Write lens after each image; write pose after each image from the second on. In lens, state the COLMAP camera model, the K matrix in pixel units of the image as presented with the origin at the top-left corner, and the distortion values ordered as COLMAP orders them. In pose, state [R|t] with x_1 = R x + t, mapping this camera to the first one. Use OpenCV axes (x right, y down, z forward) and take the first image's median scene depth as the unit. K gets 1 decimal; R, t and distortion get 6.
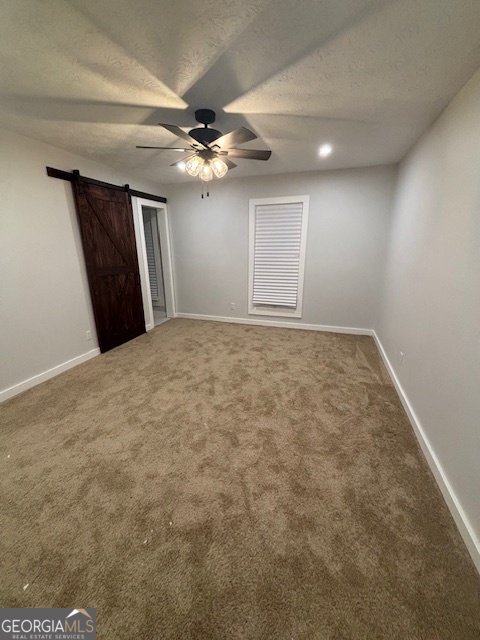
lens RADIAL K [[256.6, 0, 240.8], [0, 256.6, 317.6], [0, 0, 1]] dist [-0.011177, -0.000106]
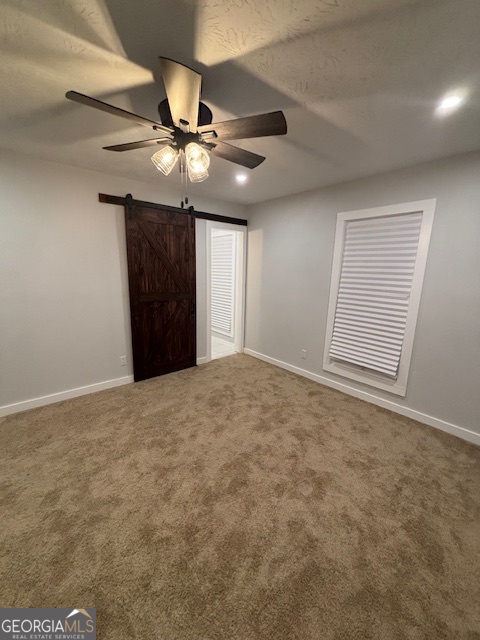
lens RADIAL K [[256.6, 0, 240.8], [0, 256.6, 317.6], [0, 0, 1]] dist [-0.011177, -0.000106]
pose [[0.859559, 0.123788, -0.495817, 0.229778], [-0.170002, 0.984225, -0.048992, -0.113105], [0.481931, 0.126402, 0.867044, 0.344264]]
